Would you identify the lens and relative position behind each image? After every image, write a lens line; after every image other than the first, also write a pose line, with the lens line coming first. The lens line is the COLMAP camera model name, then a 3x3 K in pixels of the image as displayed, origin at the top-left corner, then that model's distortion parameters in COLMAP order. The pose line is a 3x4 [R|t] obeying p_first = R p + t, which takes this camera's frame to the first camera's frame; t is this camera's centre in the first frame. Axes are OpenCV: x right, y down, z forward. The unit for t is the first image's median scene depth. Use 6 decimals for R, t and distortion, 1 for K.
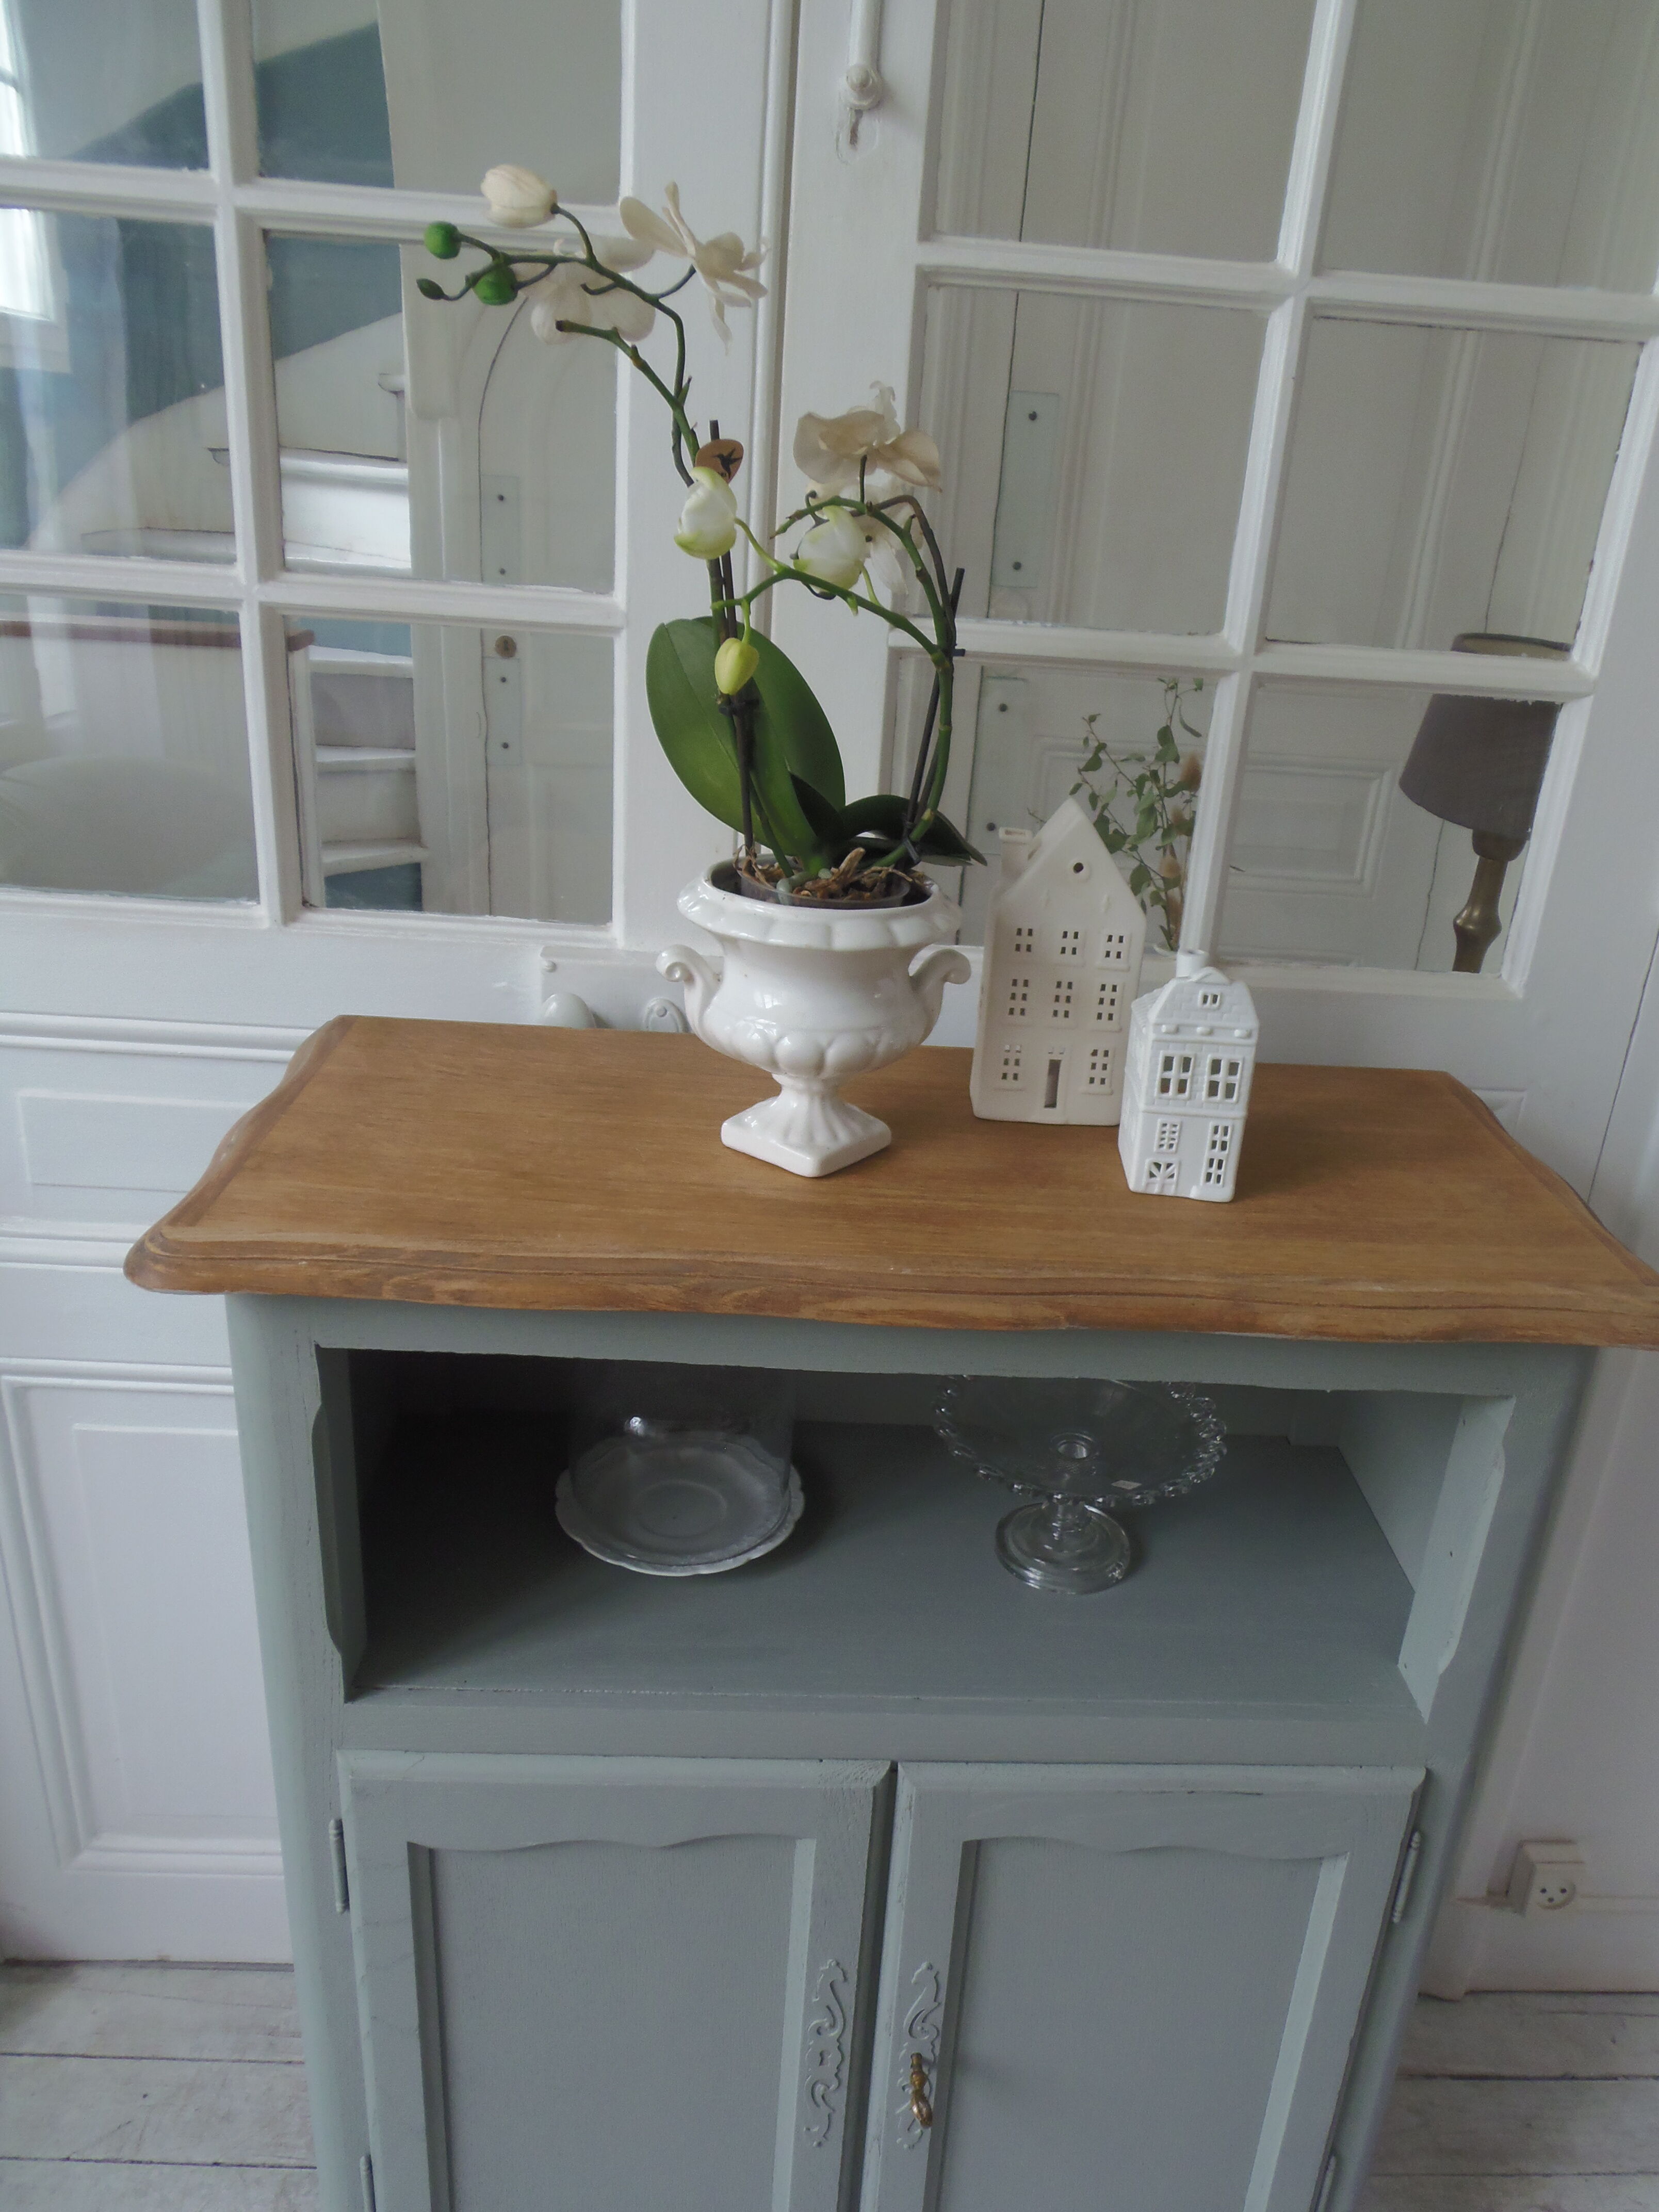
lens RADIAL K [[1630.9, 0, 885.9], [0, 1630.9, 1118.1], [0, 0, 1]] dist [-0.015580, -0.005620]
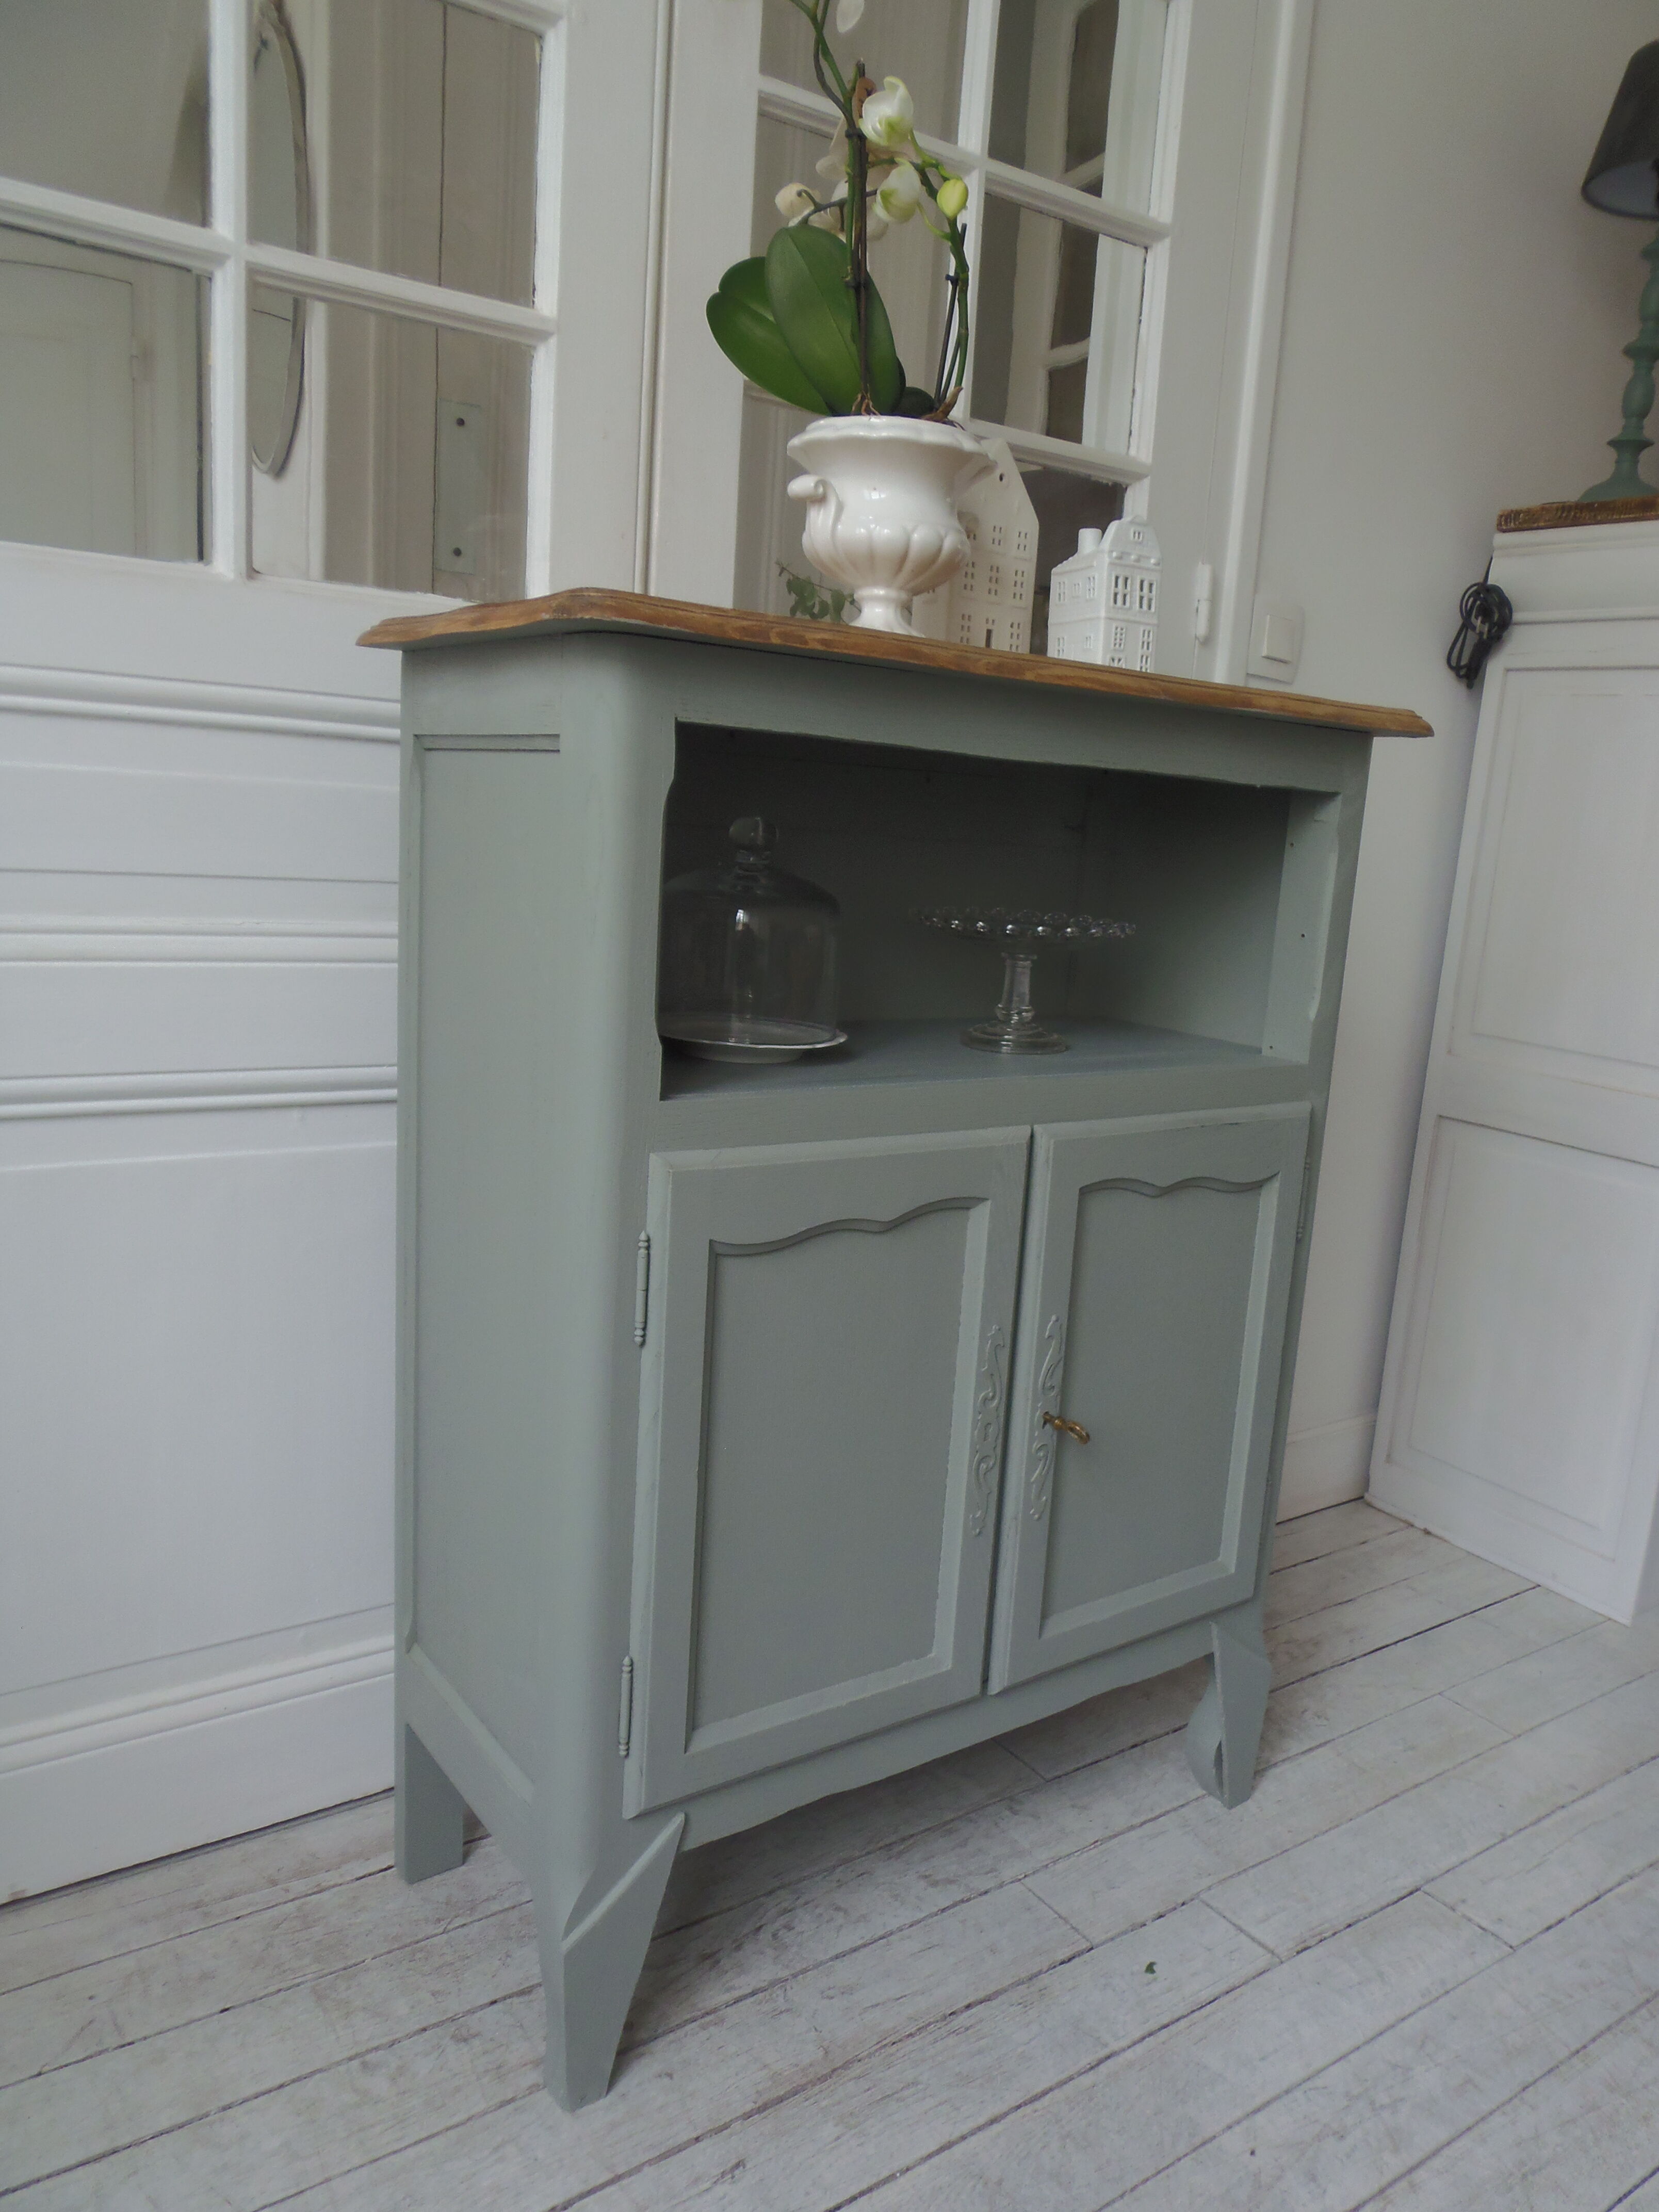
lens RADIAL K [[1630.9, 0, 868.9], [0, 1630.9, 1116.9], [0, 0, 1]] dist [-0.015580, -0.005620]
pose [[0.834292, -0.117863, 0.538577, -0.735930], [0.203553, 0.973712, -0.102229, 0.464084], [-0.512370, 0.194917, 0.836352, -0.000576]]
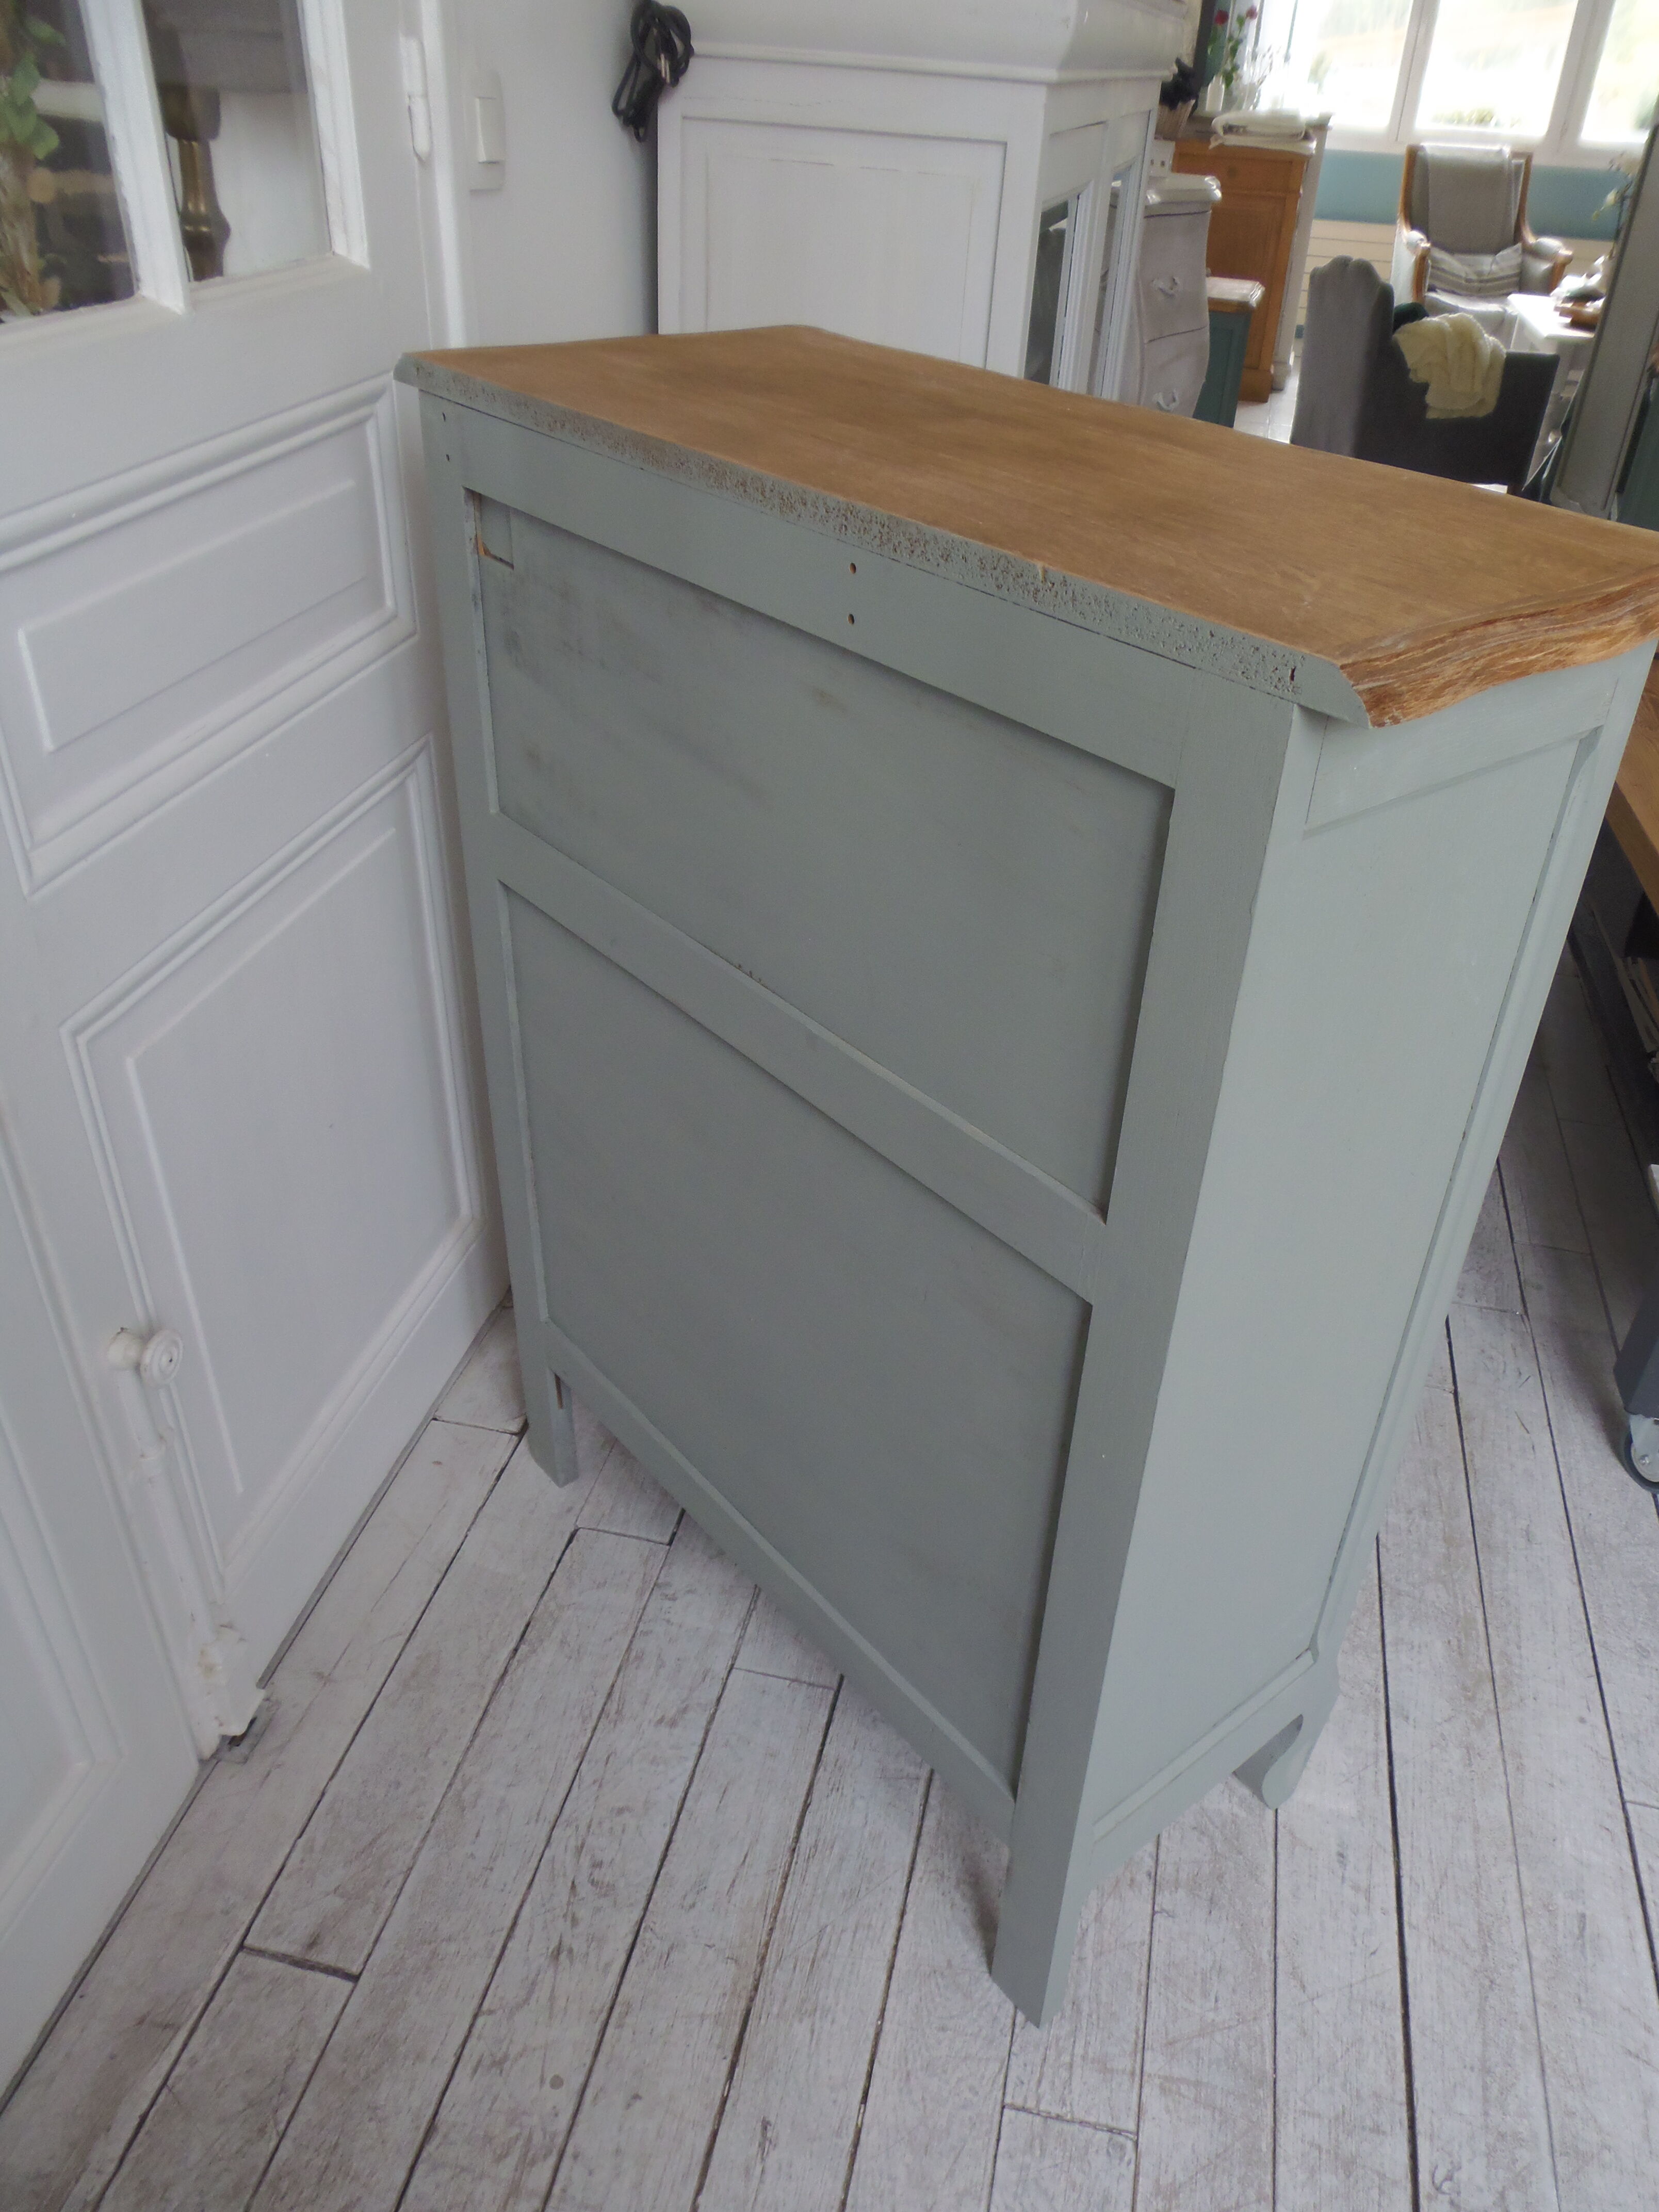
lens RADIAL K [[1630.9, 0, 893.6], [0, 1630.9, 1117.9], [0, 0, 1]] dist [-0.015580, -0.005620]
pose [[0.237547, -0.588348, 0.772928, -0.738215], [0.336645, 0.796255, 0.502642, -0.060457], [-0.911176, 0.140801, 0.387212, 0.479658]]
